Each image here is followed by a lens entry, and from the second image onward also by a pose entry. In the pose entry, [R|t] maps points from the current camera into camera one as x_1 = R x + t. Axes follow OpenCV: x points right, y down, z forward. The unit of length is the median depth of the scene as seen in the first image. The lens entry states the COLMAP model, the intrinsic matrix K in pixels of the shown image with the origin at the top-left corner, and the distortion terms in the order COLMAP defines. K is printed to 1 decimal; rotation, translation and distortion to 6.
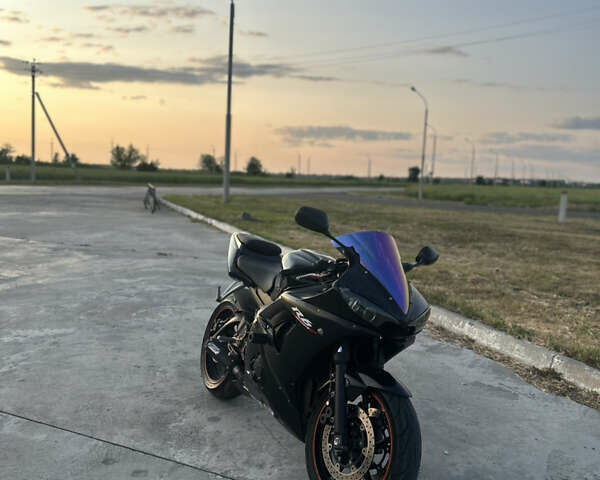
lens RADIAL K [[585.3, 0, 283.2], [0, 585.3, 238.0], [0, 0, 1]] dist [0.105788, -0.241555]
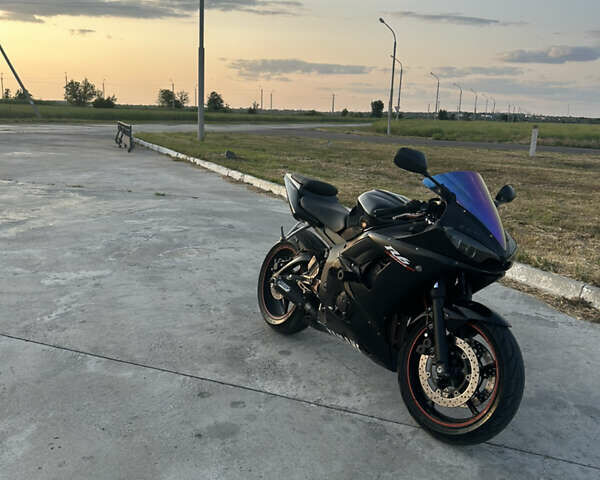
lens RADIAL K [[585.3, 0, 283.2], [0, 585.3, 238.0], [0, 0, 1]] dist [0.105788, -0.241555]
pose [[0.998504, -0.018449, 0.051471, -0.146368], [0.012920, 0.994309, 0.105746, -0.005447], [-0.053129, -0.104923, 0.993060, -0.012718]]
